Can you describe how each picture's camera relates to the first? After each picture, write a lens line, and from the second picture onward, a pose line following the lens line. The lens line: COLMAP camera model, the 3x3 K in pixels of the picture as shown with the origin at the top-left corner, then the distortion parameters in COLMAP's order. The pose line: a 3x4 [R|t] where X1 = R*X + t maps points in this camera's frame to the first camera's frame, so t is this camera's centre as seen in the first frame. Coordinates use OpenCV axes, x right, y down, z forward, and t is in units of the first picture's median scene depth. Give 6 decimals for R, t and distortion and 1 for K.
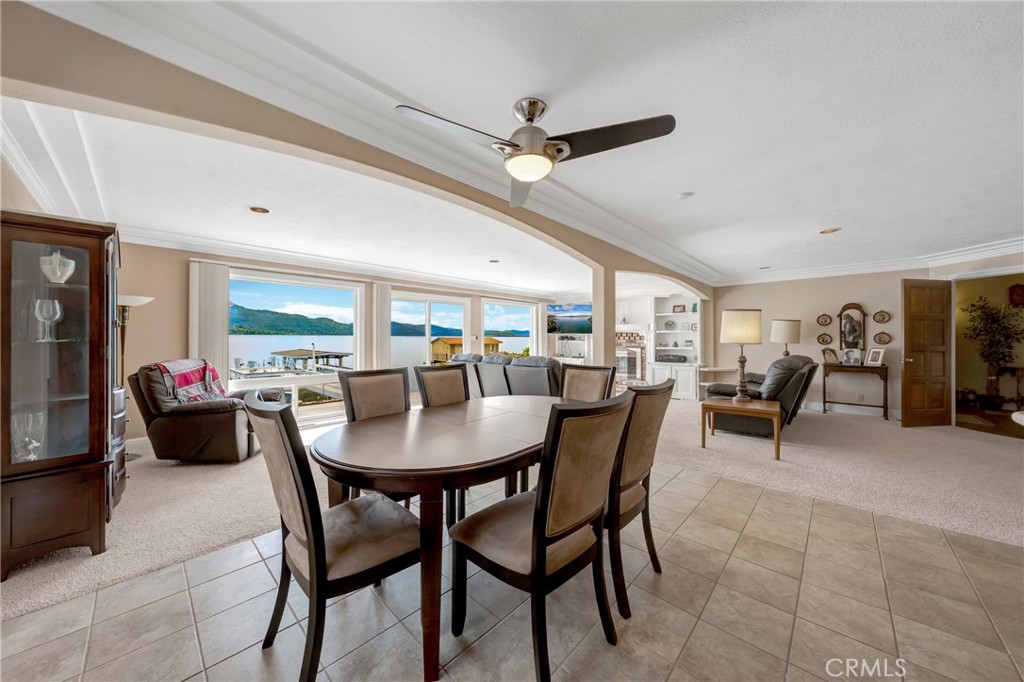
lens RADIAL K [[356.0, 0, 509.8], [0, 356.0, 335.3], [0, 0, 1]] dist [-0.000657, 0.000718]
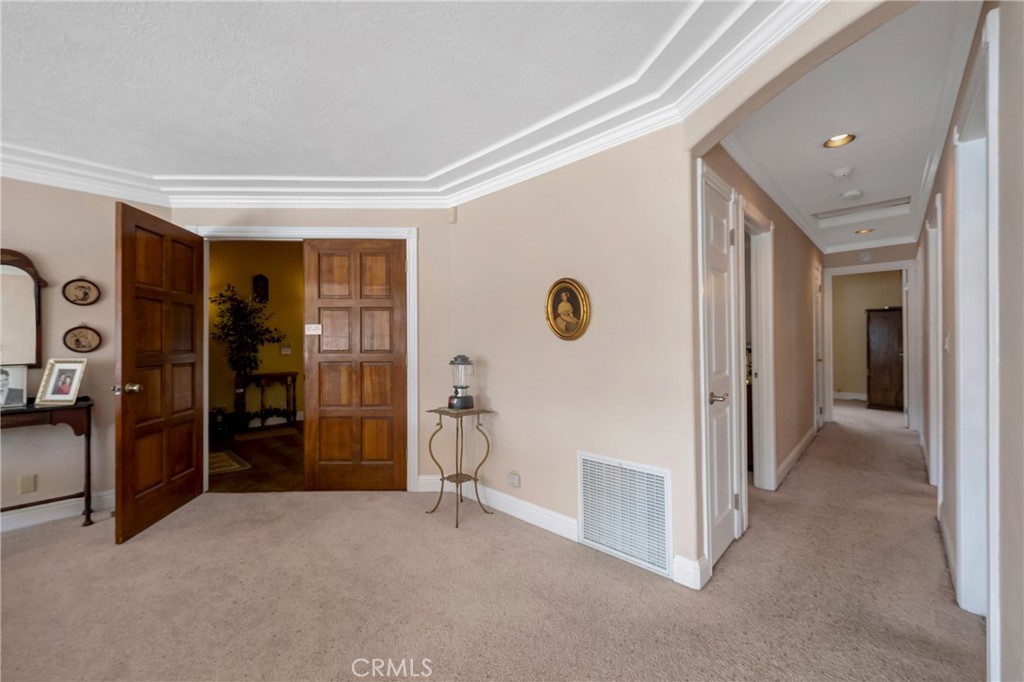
lens RADIAL K [[408.7, 0, 514.5], [0, 408.7, 340.3], [0, 0, 1]] dist [-0.001944, -0.000172]
pose [[0.009274, -0.001733, 0.999955, 0.551868], [-0.004629, 0.999988, 0.001776, 0.006847], [-0.999946, -0.004645, 0.009266, 0.463142]]
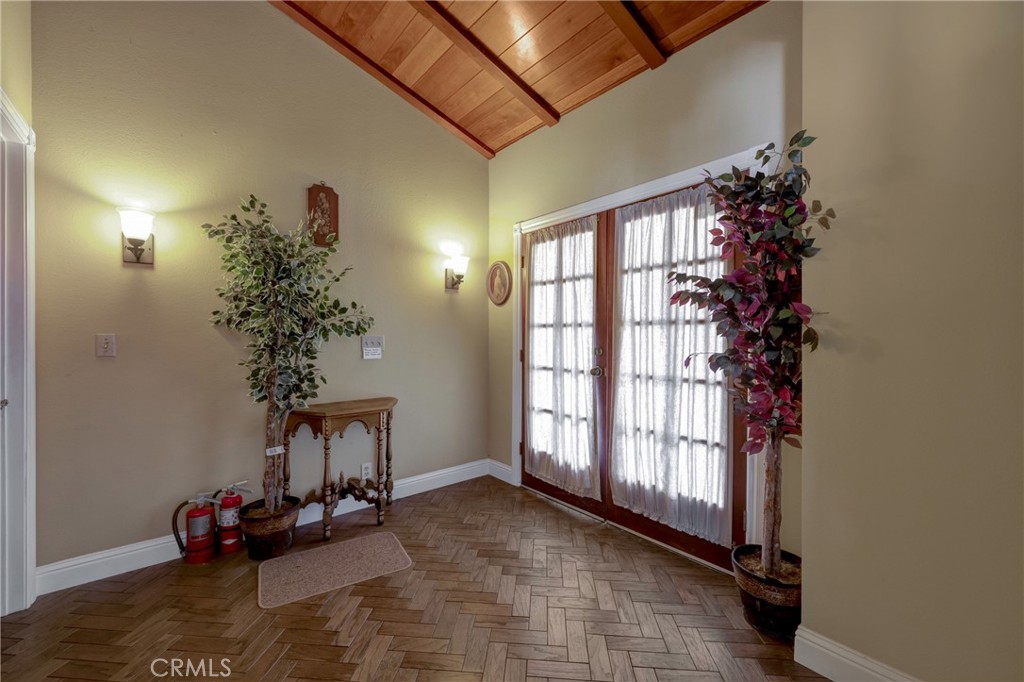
lens RADIAL K [[408.7, 0, 507.9], [0, 408.7, 336.1], [0, 0, 1]] dist [-0.001944, -0.000172]
pose [[0.118451, -0.003727, 0.992953, 1.189222], [-0.008382, 0.999954, 0.004753, 0.015739], [-0.992924, -0.008886, 0.118415, 0.879815]]
